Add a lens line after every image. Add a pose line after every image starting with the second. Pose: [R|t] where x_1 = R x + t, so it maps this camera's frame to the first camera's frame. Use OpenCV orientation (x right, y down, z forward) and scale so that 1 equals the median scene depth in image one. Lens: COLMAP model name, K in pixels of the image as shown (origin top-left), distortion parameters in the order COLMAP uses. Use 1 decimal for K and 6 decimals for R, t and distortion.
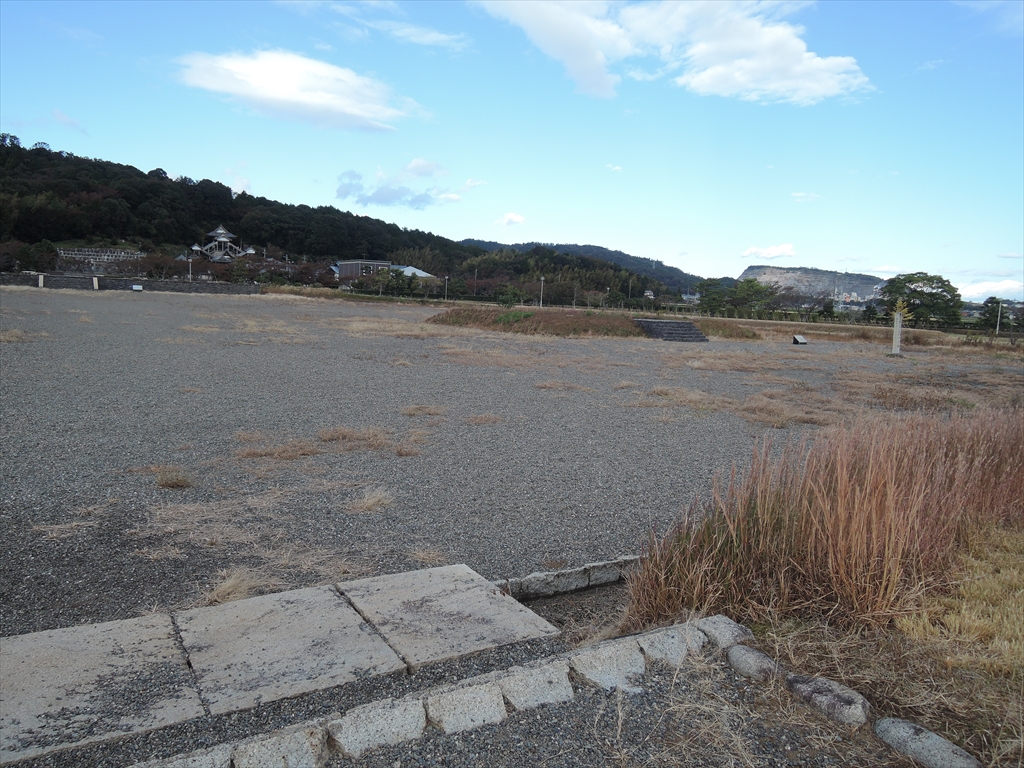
lens RADIAL K [[726.3, 0, 510.2], [0, 726.3, 385.4], [0, 0, 1]] dist [-0.020619, 0.002920]
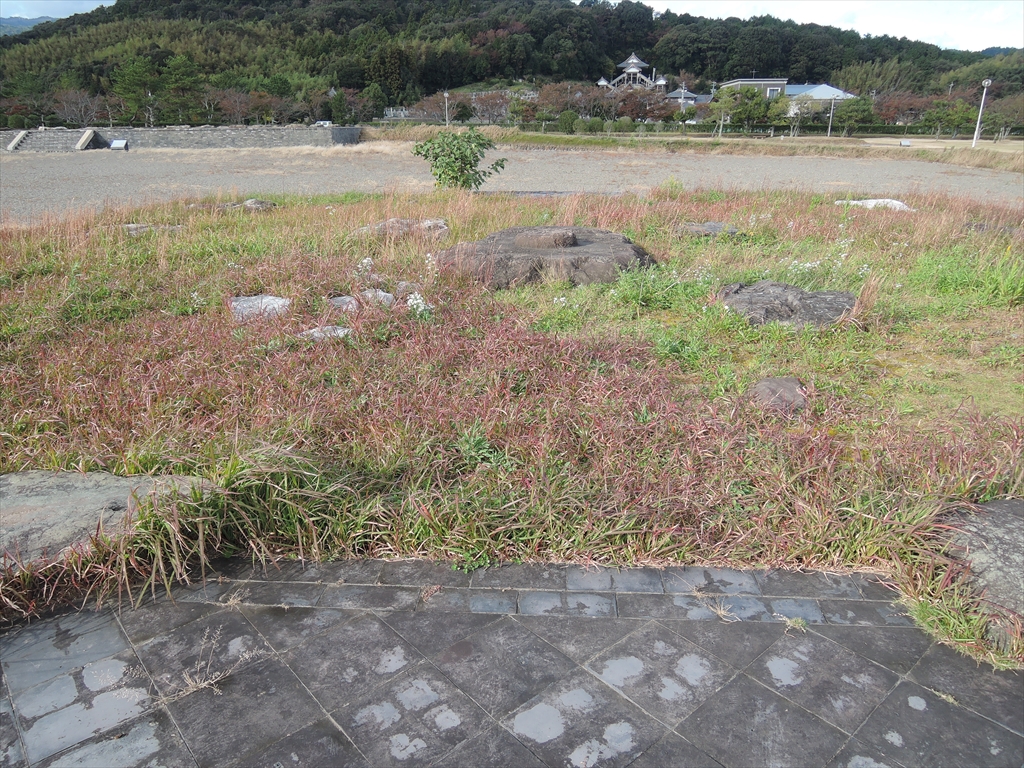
lens RADIAL K [[726.3, 0, 511.5], [0, 726.3, 380.9], [0, 0, 1]] dist [-0.020619, 0.002920]
pose [[0.815204, 0.146087, -0.560447, 0.160518], [-0.027217, 0.976260, 0.214885, -0.086664], [0.578534, -0.159921, 0.799827, 0.737317]]
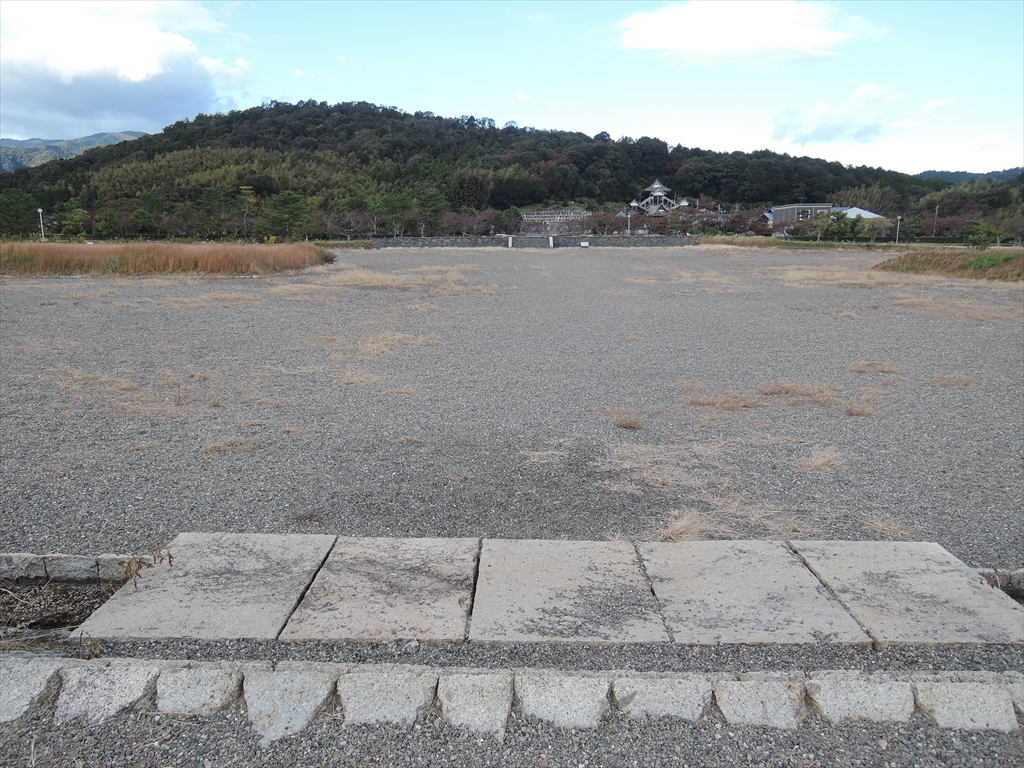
lens RADIAL K [[726.3, 0, 510.6], [0, 726.3, 381.3], [0, 0, 1]] dist [-0.020619, 0.002920]
pose [[0.841716, 0.054802, -0.537133, -0.011826], [-0.021253, 0.997428, 0.068459, -0.000181], [0.539502, -0.046207, 0.840715, -0.004403]]
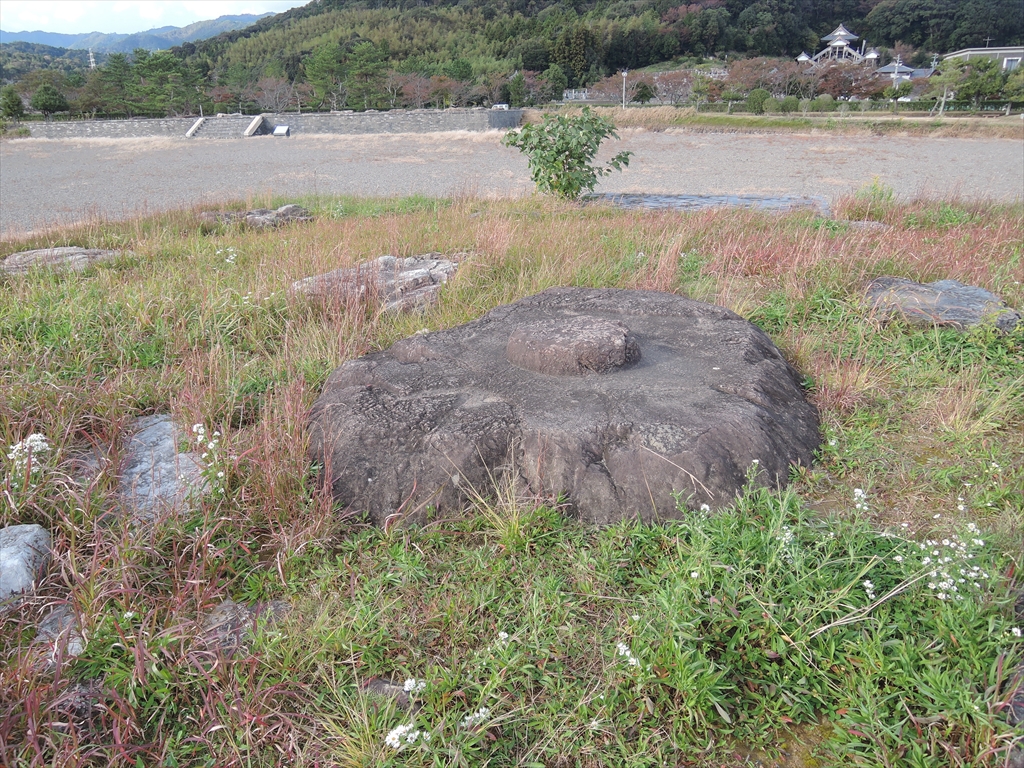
lens RADIAL K [[726.3, 0, 510.3], [0, 726.3, 380.9], [0, 0, 1]] dist [-0.020619, 0.002920]
pose [[0.652510, 0.210085, -0.728077, 0.133379], [-0.039596, 0.968942, 0.244099, -0.094523], [0.756745, -0.130448, 0.640562, 0.799158]]
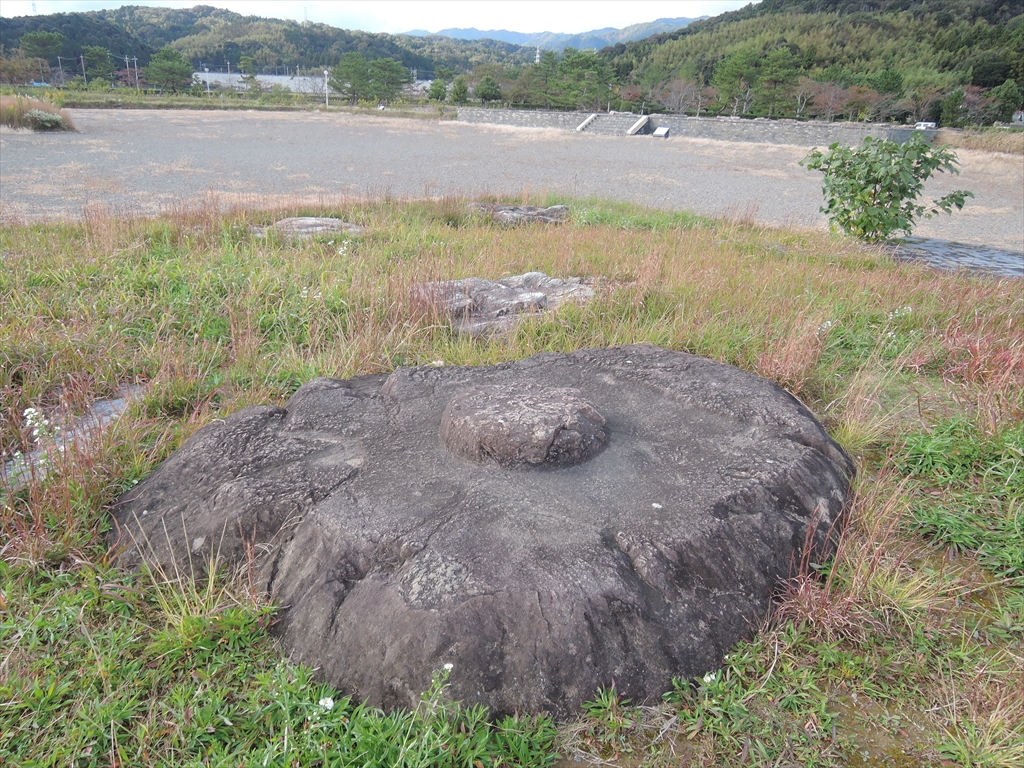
lens RADIAL K [[726.3, 0, 509.0], [0, 726.3, 381.0], [0, 0, 1]] dist [-0.020619, 0.002920]
pose [[0.189970, 0.309521, -0.931723, 0.135974], [-0.146367, 0.947328, 0.284862, -0.098686], [0.970818, 0.082258, 0.225268, 0.827444]]
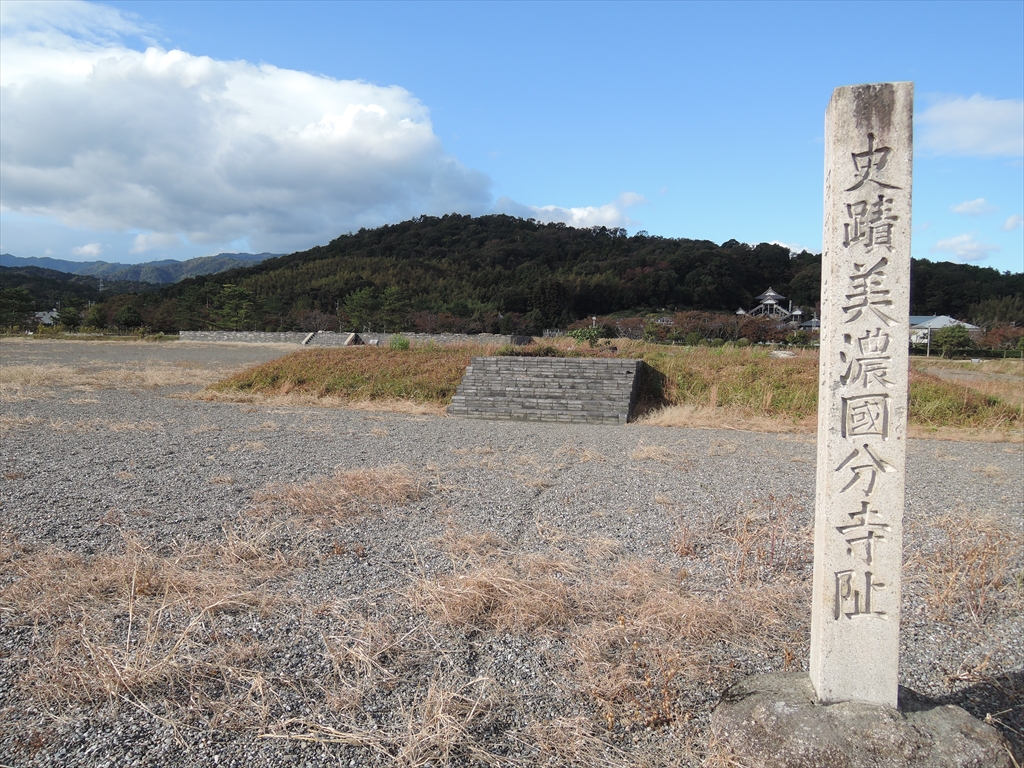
lens RADIAL K [[726.3, 0, 511.4], [0, 726.3, 389.2], [0, 0, 1]] dist [-0.020619, 0.002920]
pose [[0.684733, 0.011083, -0.728709, 0.344678], [-0.075243, 0.995616, -0.055560, -0.036878], [0.724899, 0.092874, 0.682565, 0.536402]]
